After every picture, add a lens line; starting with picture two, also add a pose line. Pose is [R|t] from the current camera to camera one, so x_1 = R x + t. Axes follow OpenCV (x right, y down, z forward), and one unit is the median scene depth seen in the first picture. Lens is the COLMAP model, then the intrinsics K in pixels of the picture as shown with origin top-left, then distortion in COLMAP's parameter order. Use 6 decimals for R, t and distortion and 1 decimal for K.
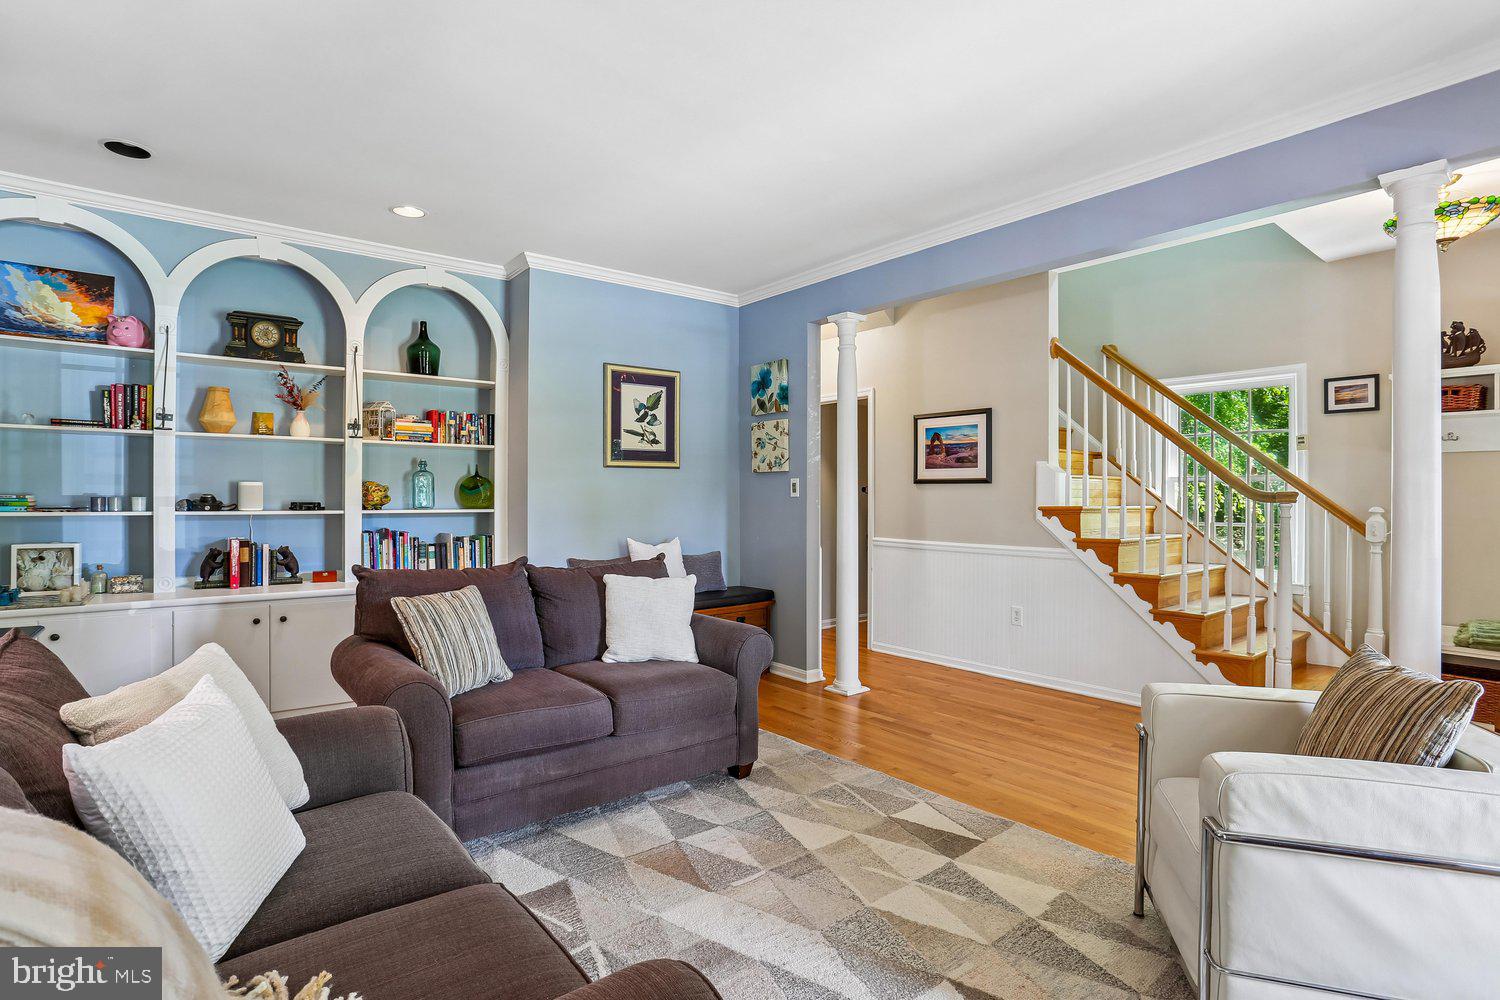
lens RADIAL K [[725.8, 0, 743.1], [0, 725.8, 499.3], [0, 0, 1]] dist [-0.047967, 0.012361]
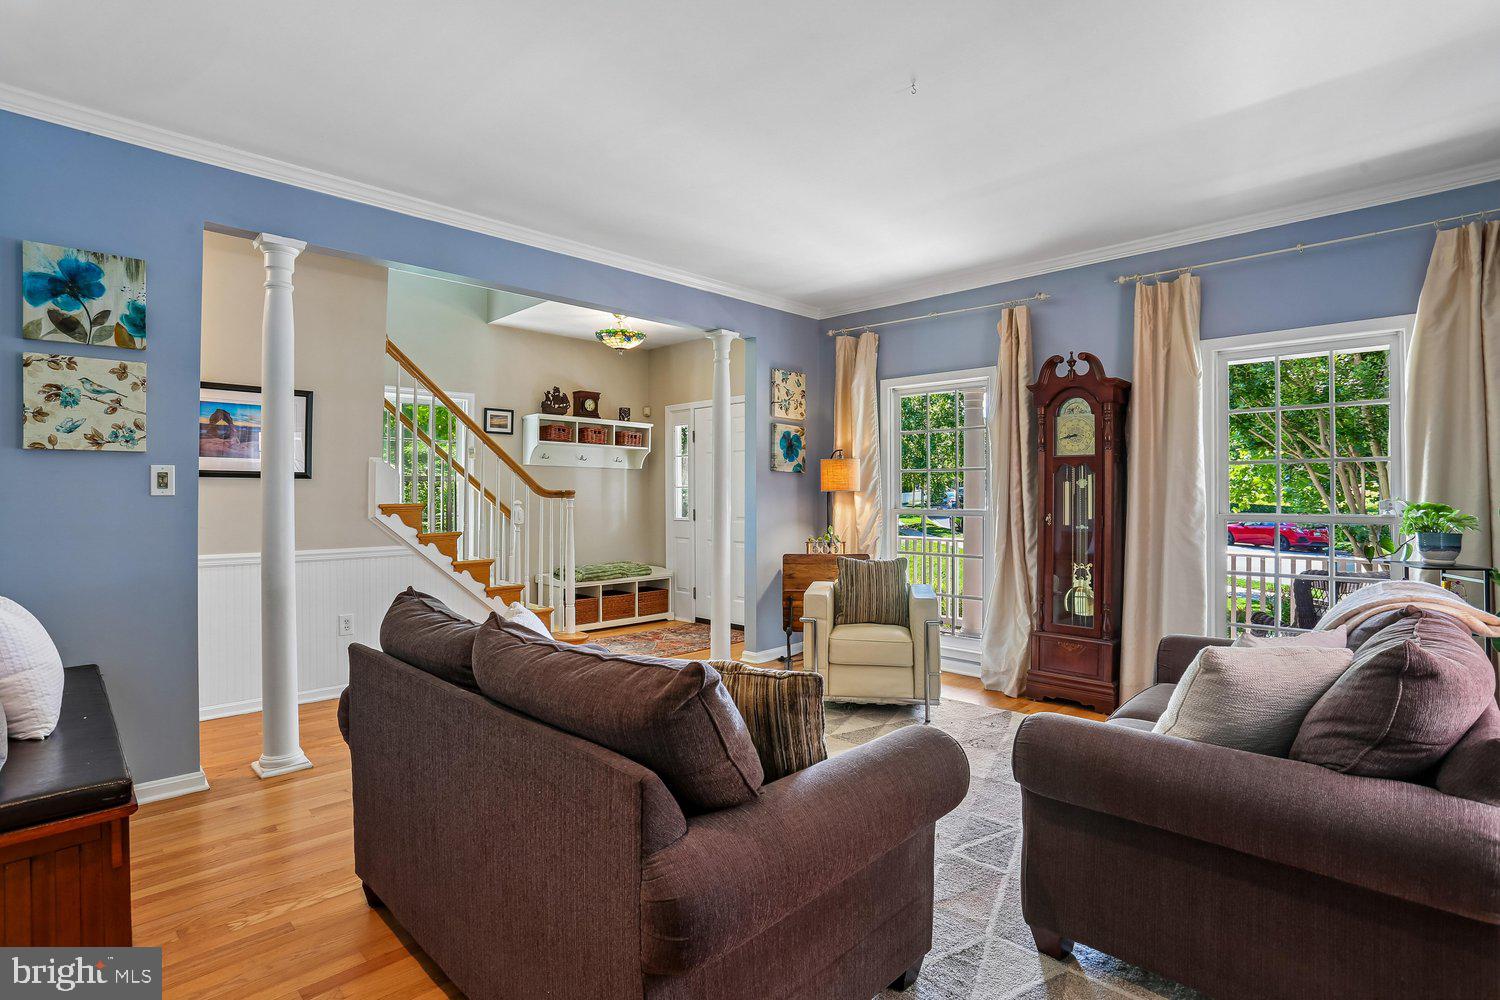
lens RADIAL K [[725.8, 0, 741.7], [0, 725.8, 490.5], [0, 0, 1]] dist [-0.047967, 0.012361]
pose [[-0.102130, 0.001115, 0.994770, -0.595085], [0.001128, 0.999999, -0.001005, -0.007017], [-0.994770, 0.001020, -0.102131, 0.615299]]
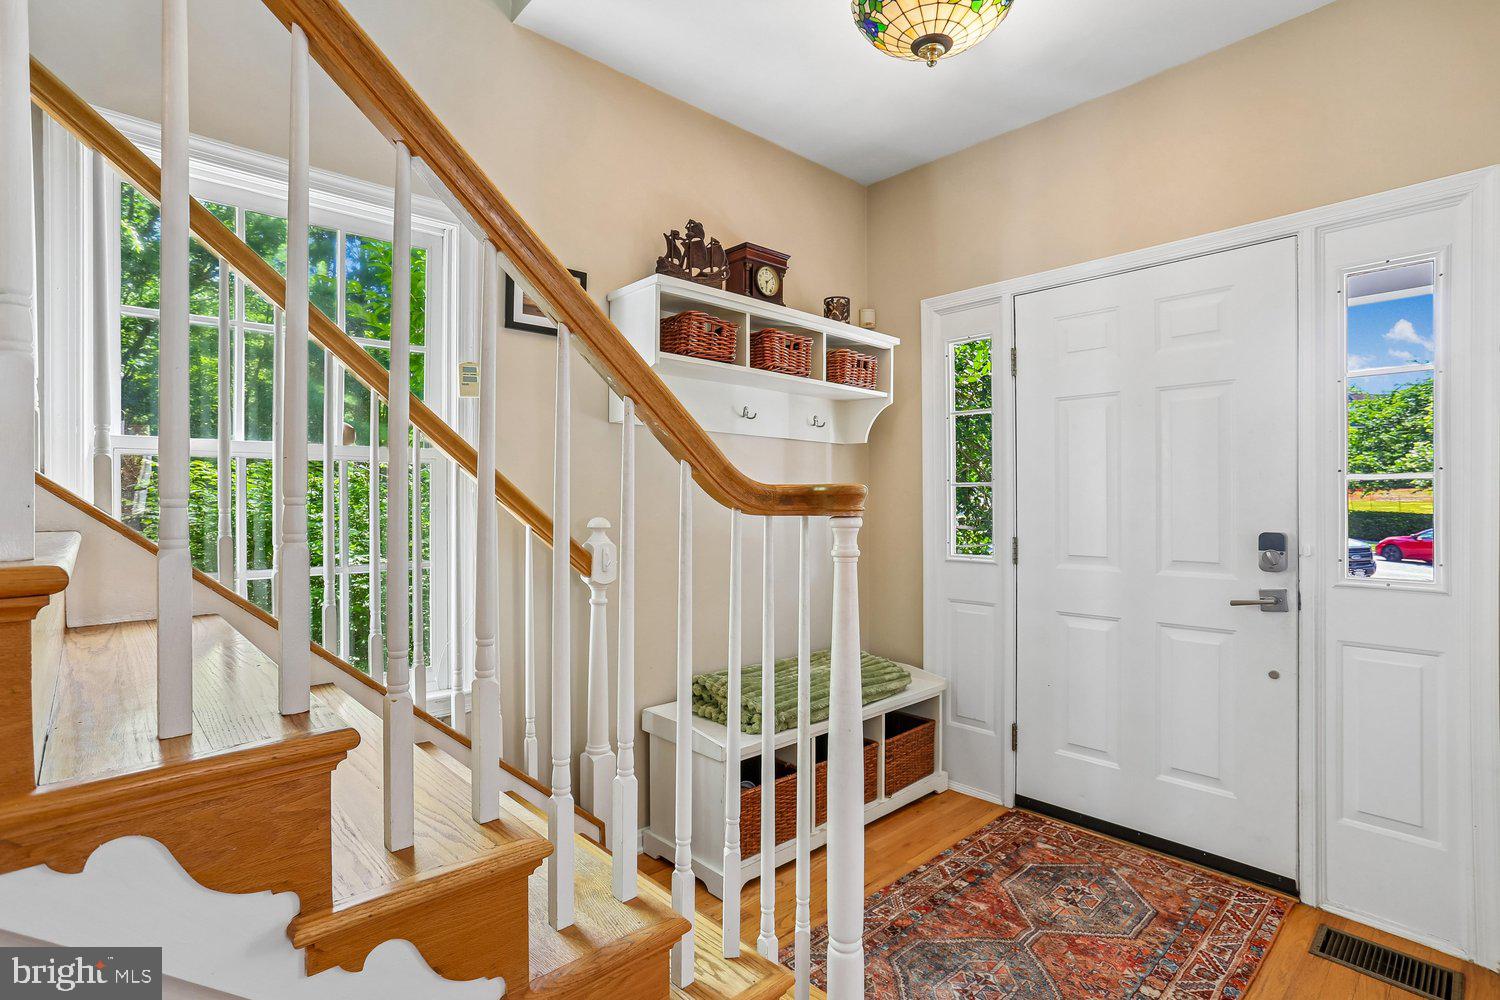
lens RADIAL K [[725.8, 0, 750.2], [0, 725.8, 503.1], [0, 0, 1]] dist [-0.047967, 0.012361]
pose [[-0.072757, -0.005357, 0.997335, 0.307025], [0.004245, 0.999975, 0.005681, -0.002952], [-0.997341, 0.004647, -0.072732, 0.830465]]
